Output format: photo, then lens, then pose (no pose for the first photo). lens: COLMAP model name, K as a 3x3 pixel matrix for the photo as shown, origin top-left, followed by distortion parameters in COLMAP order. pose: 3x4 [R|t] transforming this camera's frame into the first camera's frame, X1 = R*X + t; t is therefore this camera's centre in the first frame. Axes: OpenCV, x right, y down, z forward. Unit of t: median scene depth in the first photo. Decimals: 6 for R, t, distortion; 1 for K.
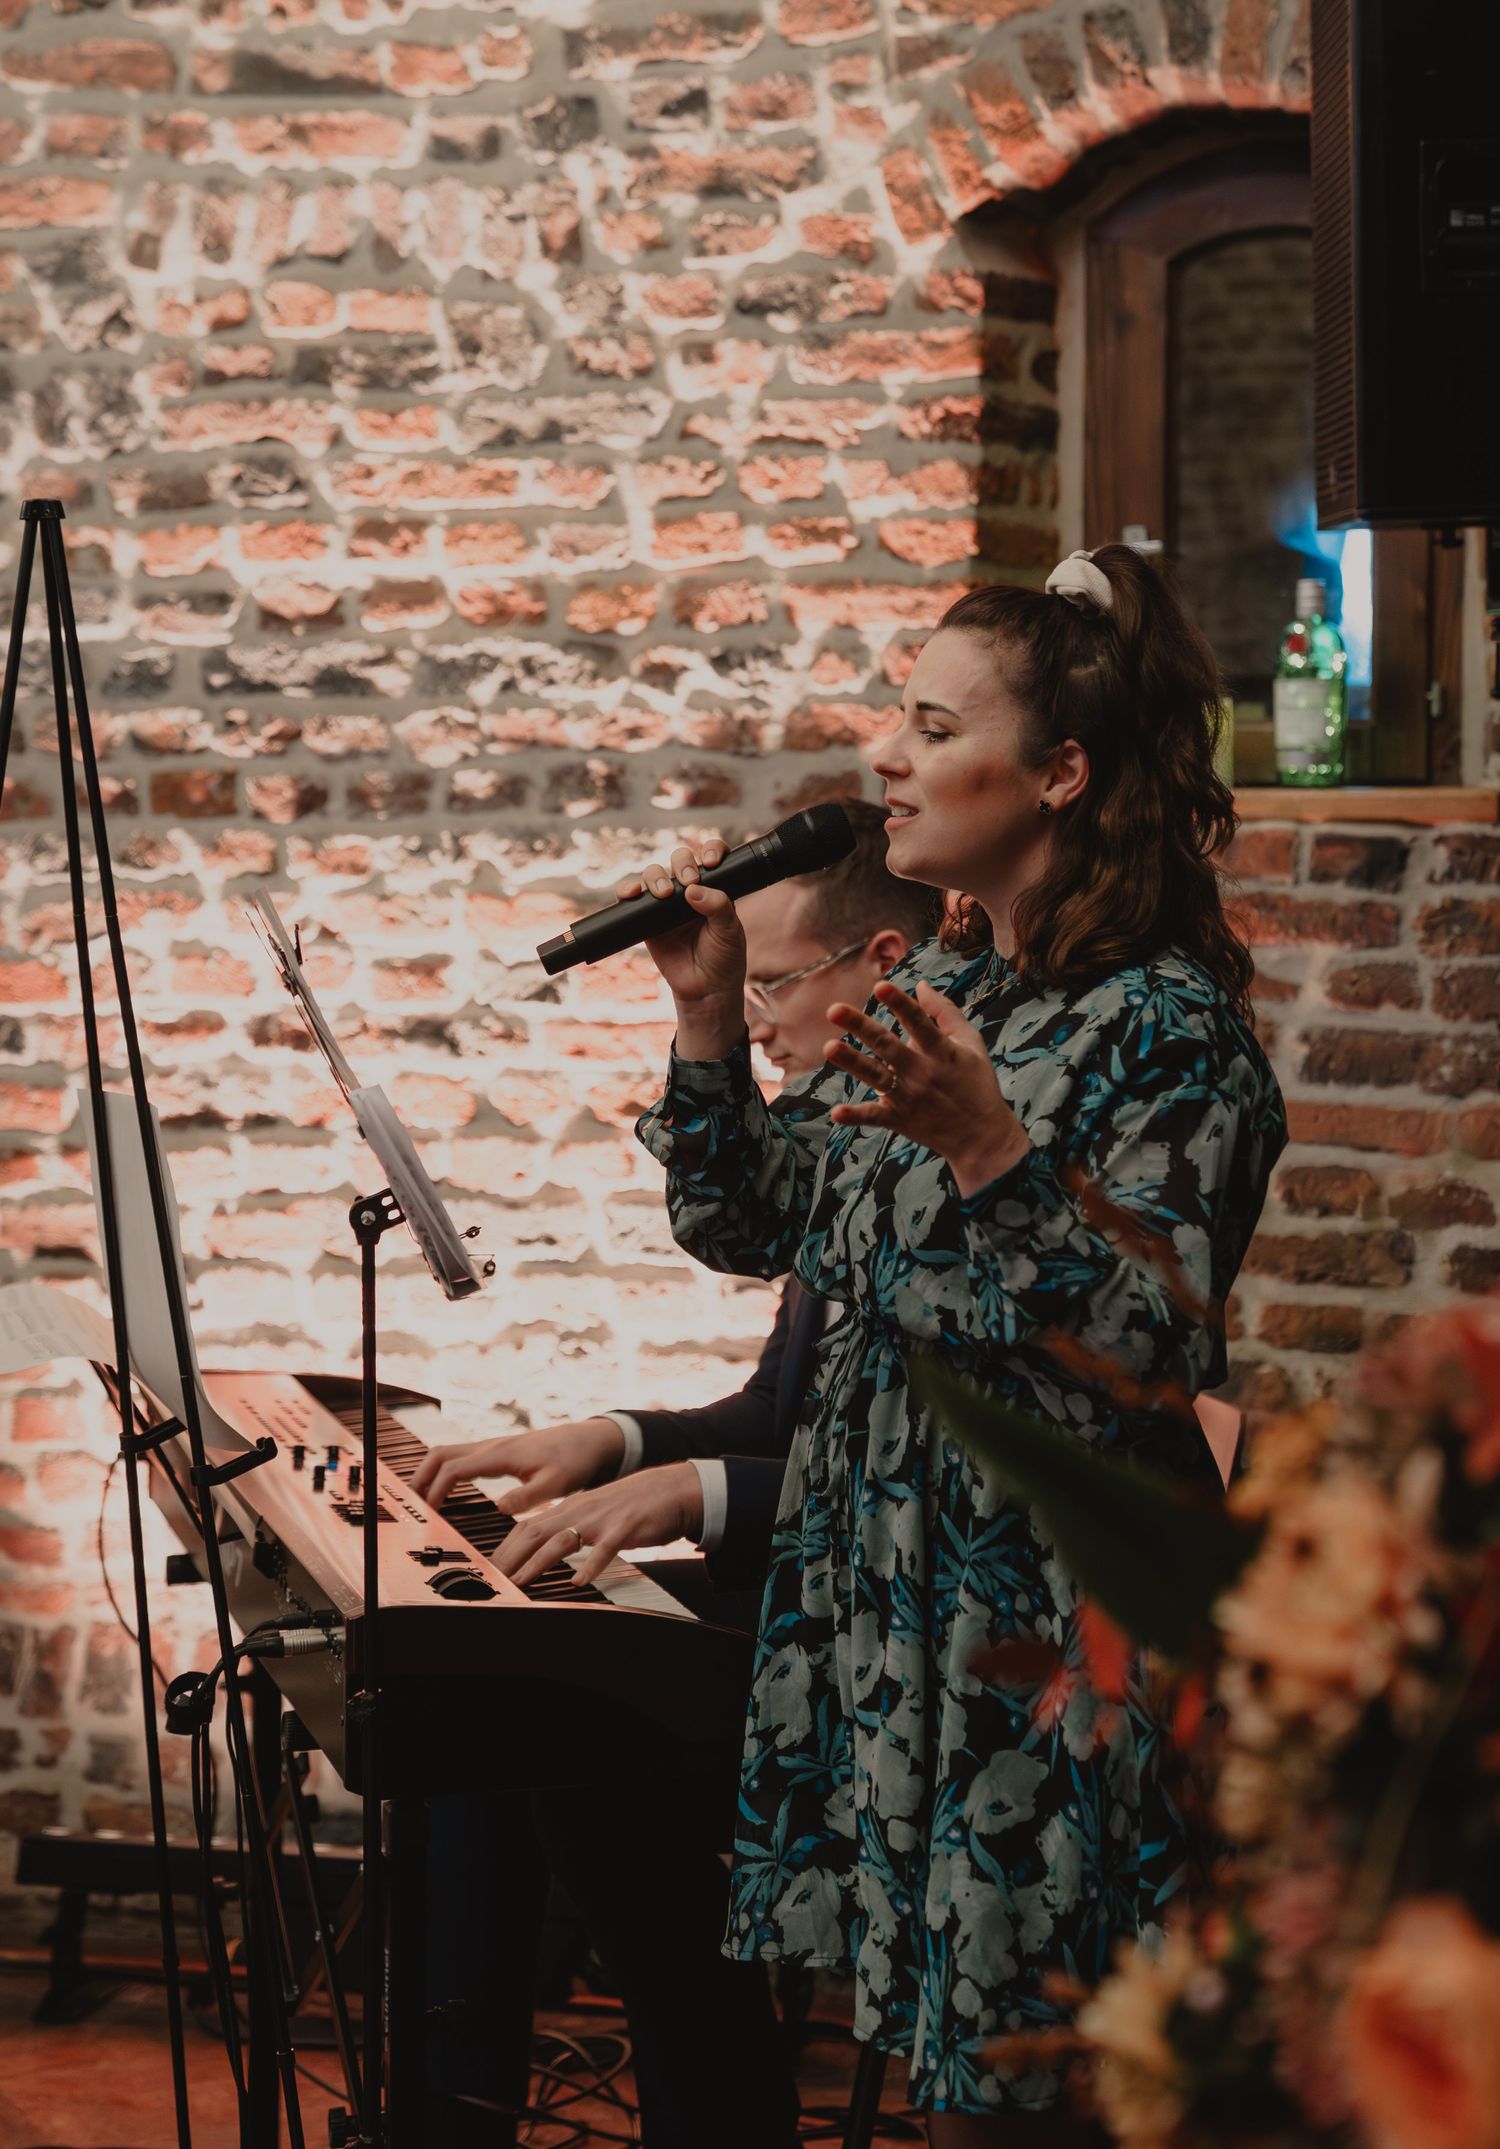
lens RADIAL K [[3645.1, 0, 749.0], [0, 3645.1, 1056.2], [0, 0, 1]] dist [-0.024206, 0.000000]
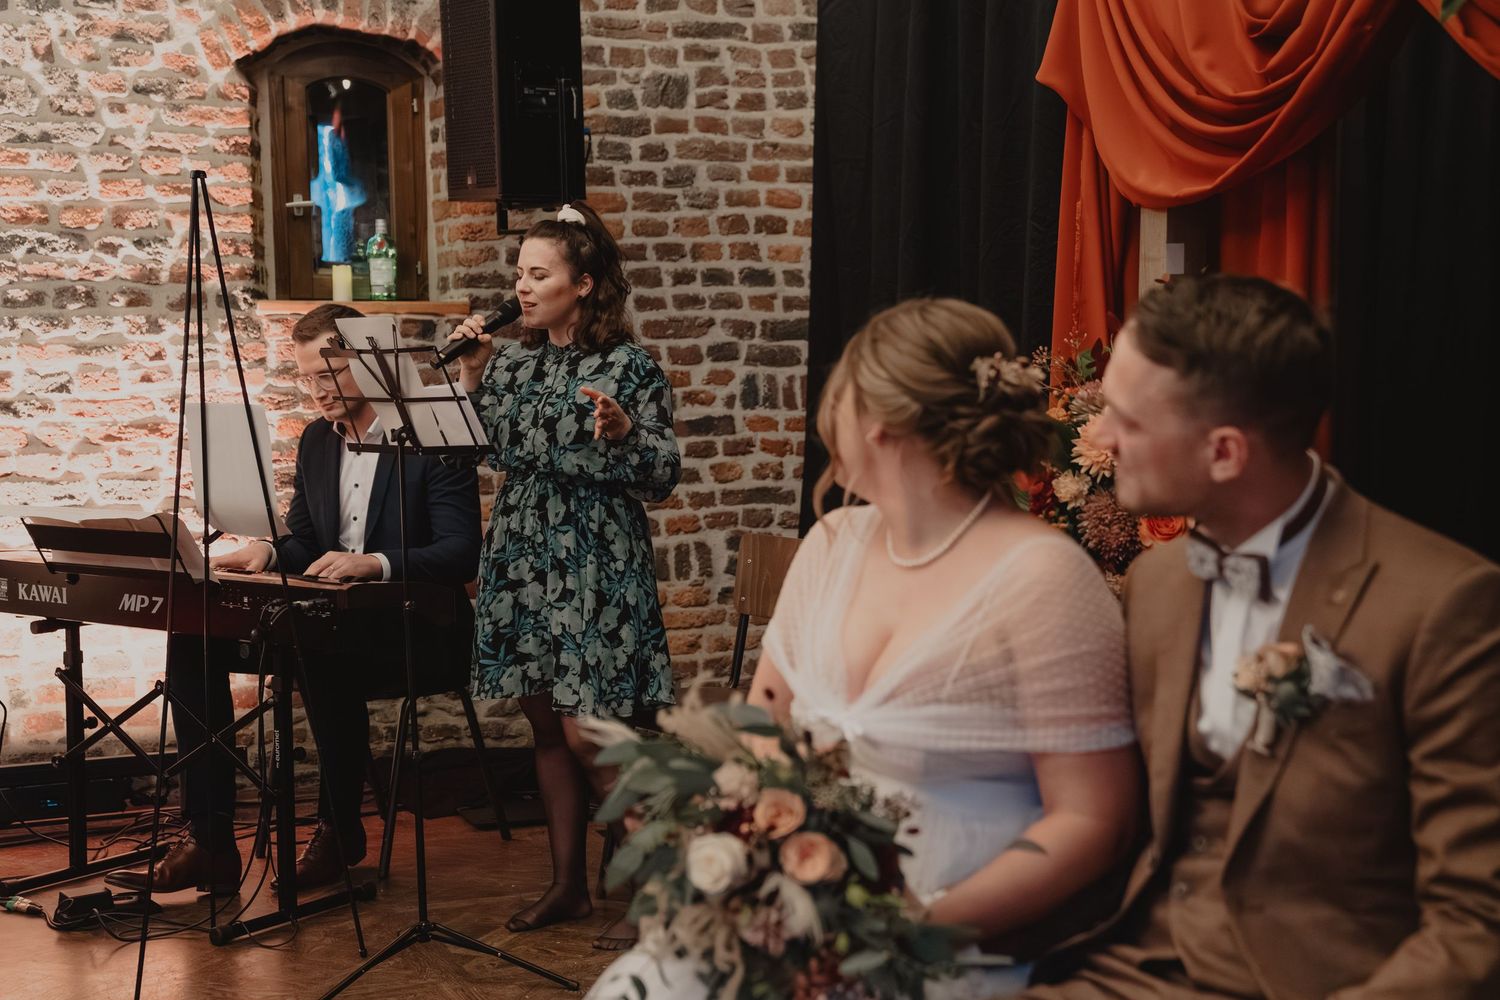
lens RADIAL K [[1987.6, 0, 750.0], [0, 1987.6, 509.8], [0, 0, 1]] dist [-0.007895, 0.000000]
pose [[0.749533, -0.054687, 0.659704, -0.558433], [0.041450, 0.998503, 0.035678, 0.031940], [-0.660668, 0.000603, 0.750678, -0.203869]]
